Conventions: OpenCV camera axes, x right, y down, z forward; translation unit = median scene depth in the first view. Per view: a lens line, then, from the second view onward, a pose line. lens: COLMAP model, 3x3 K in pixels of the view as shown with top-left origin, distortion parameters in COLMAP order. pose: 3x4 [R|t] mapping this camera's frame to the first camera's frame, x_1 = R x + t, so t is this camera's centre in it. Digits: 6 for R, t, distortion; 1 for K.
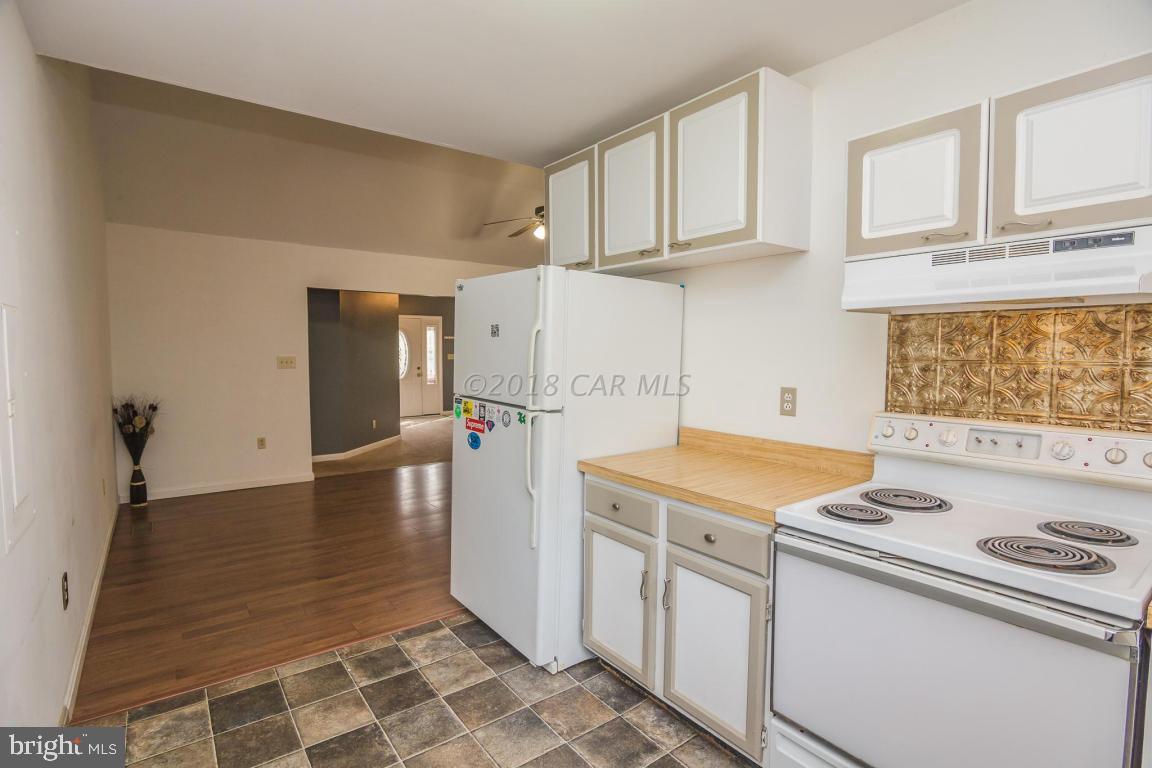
lens RADIAL K [[558.6, 0, 576.0], [0, 558.6, 384.0], [0, 0, 1]] dist [-0.018820, 0.000100]
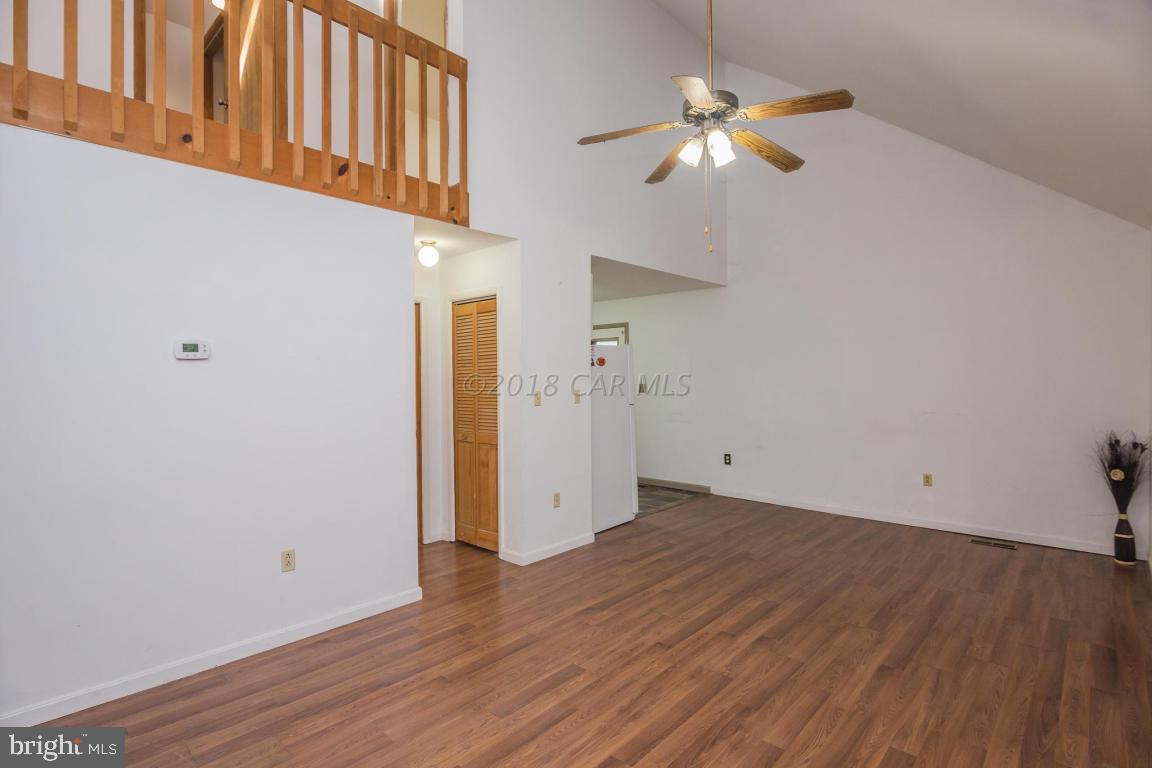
lens RADIAL K [[562.7, 0, 574.5], [0, 562.7, 381.1], [0, 0, 1]] dist [-0.018052, 0.000654]
pose [[-0.986001, 0.006709, -0.166604, 0.238939], [-0.004562, 0.997730, 0.067182, -0.148075], [0.166677, 0.067001, -0.983733, 2.241338]]
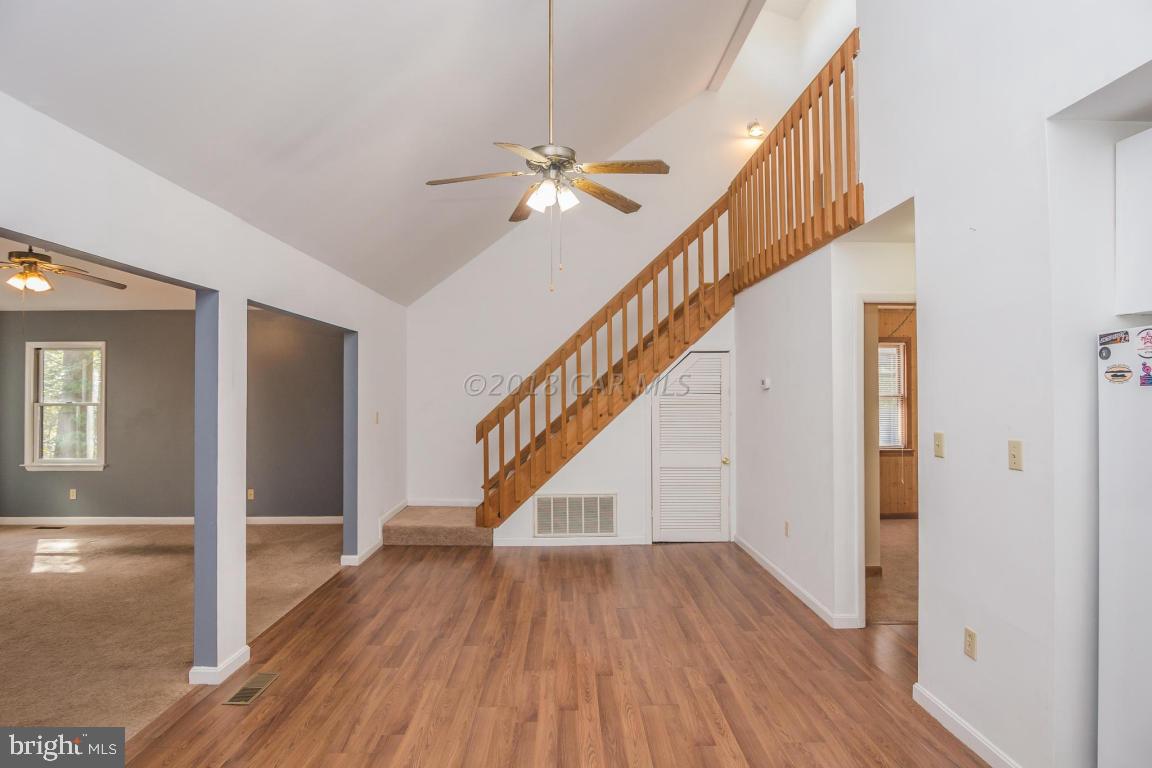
lens RADIAL K [[584.7, 0, 576.0], [0, 584.7, 384.0], [0, 0, 1]] dist [-0.016366, 0.000115]
pose [[0.587999, 0.008466, 0.808818, -0.737315], [0.050342, 0.997624, -0.047040, -0.095320], [-0.807294, 0.068376, 0.586175, 0.993528]]
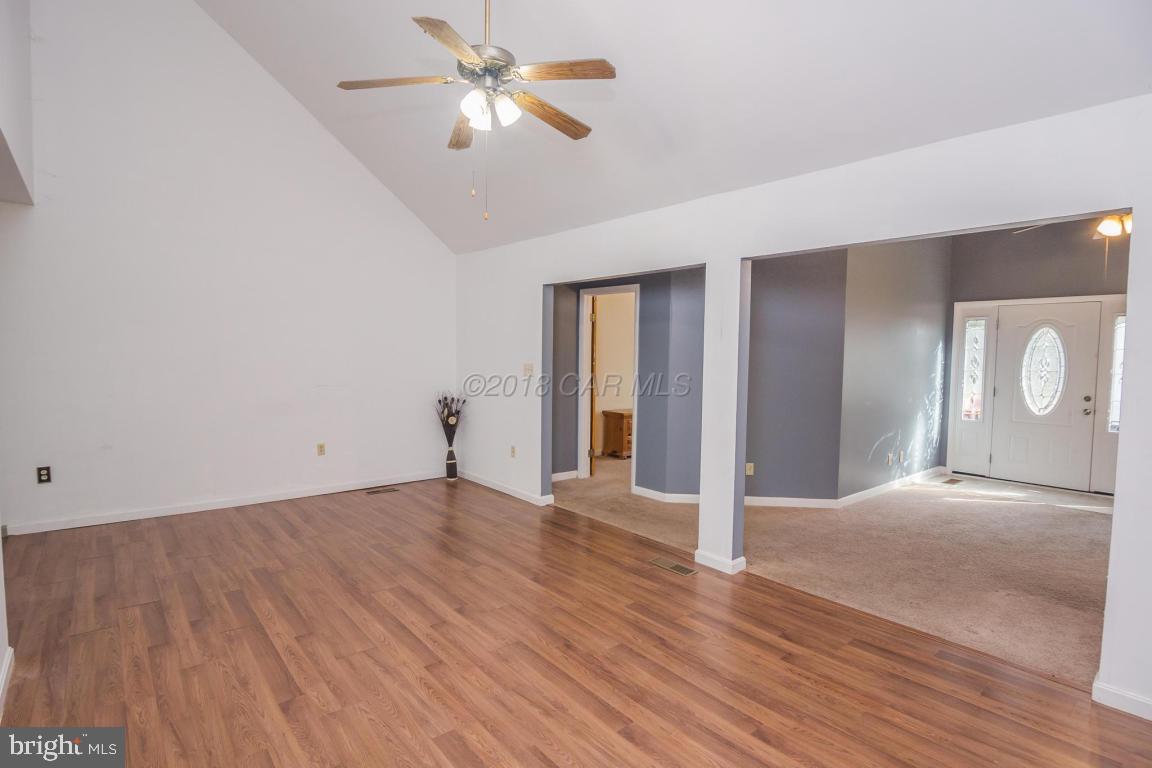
lens RADIAL K [[576.7, 0, 575.5], [0, 576.7, 381.3], [0, 0, 1]] dist [-0.015285, -0.000440]
pose [[0.049739, 0.049330, -0.997543, 0.683212], [-0.071841, 0.996369, 0.045690, -0.107810], [0.996175, 0.069392, 0.053102, 1.600161]]
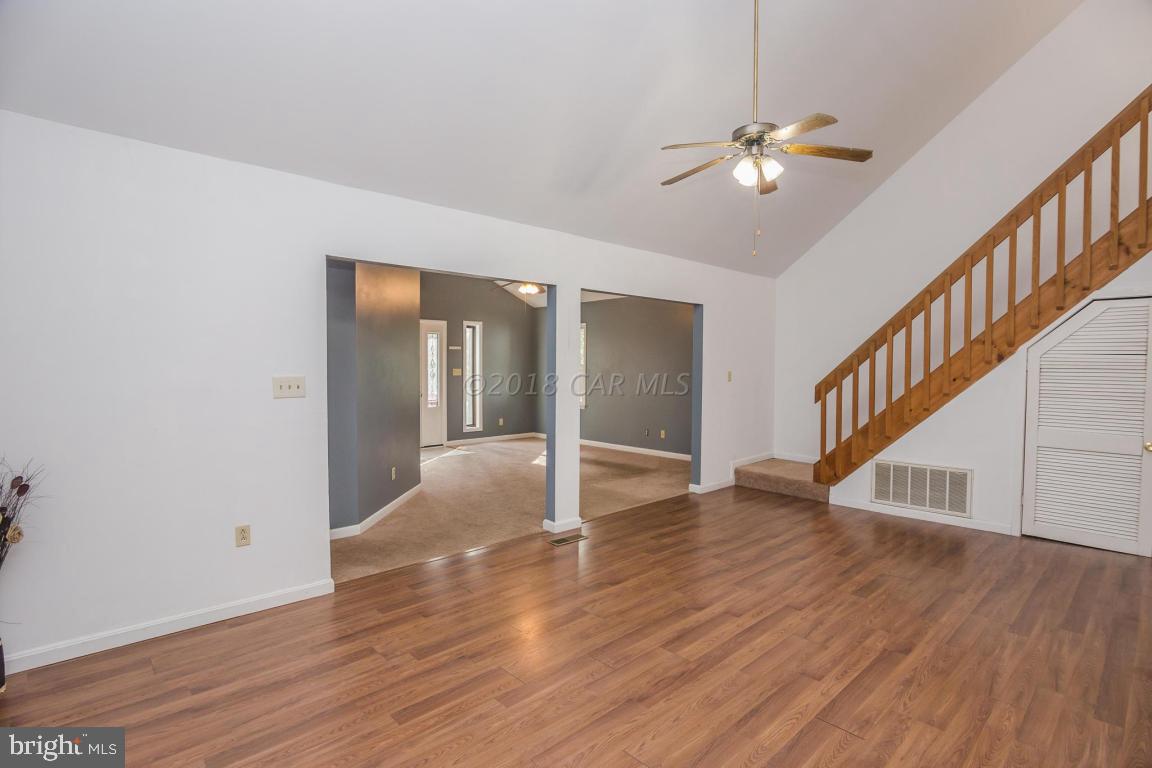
lens RADIAL K [[558.6, 0, 576.0], [0, 558.6, 384.0], [0, 0, 1]] dist [-0.018820, 0.000100]
pose [[0.994744, -0.000642, 0.102394, -0.452318], [0.002998, 0.999734, -0.022860, -0.043748], [-0.102352, 0.023046, 0.994481, 0.644186]]
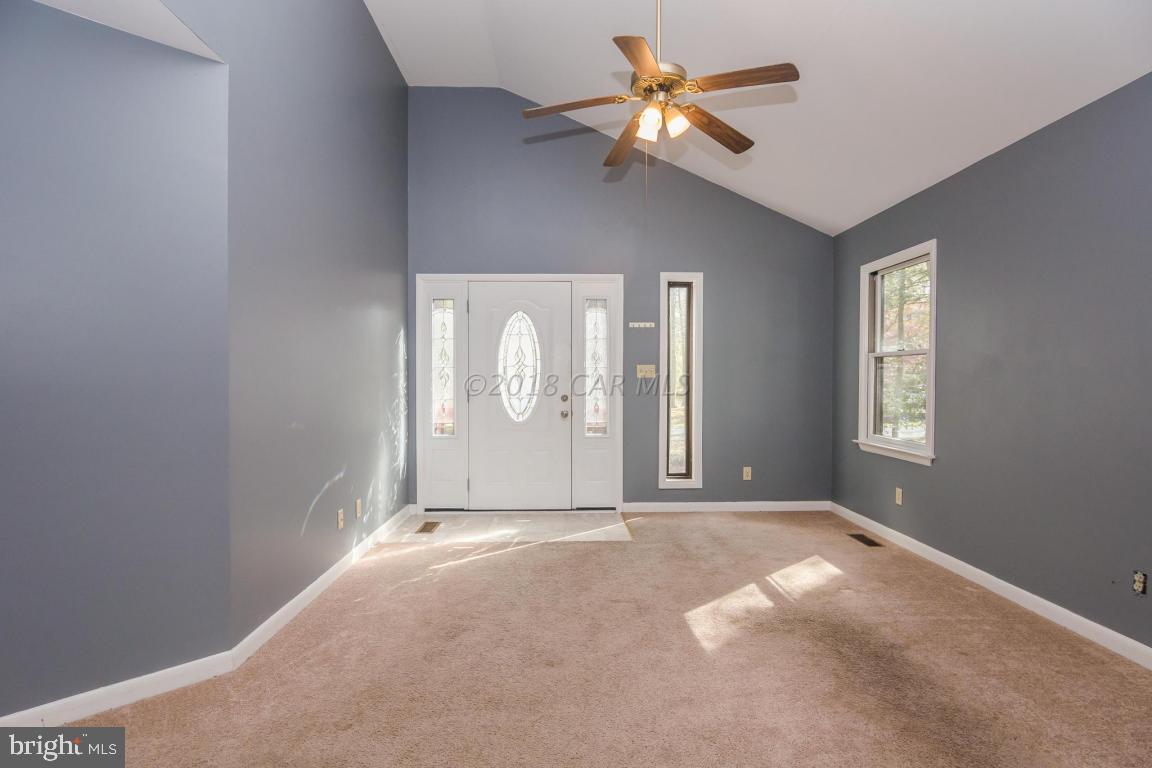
lens RADIAL K [[562.7, 0, 574.5], [0, 562.7, 381.1], [0, 0, 1]] dist [-0.018052, 0.000654]
pose [[0.810447, 0.002747, -0.585806, -0.075382], [-0.033130, 0.998604, -0.041151, -0.074315], [0.584875, 0.052759, 0.809406, 2.084745]]
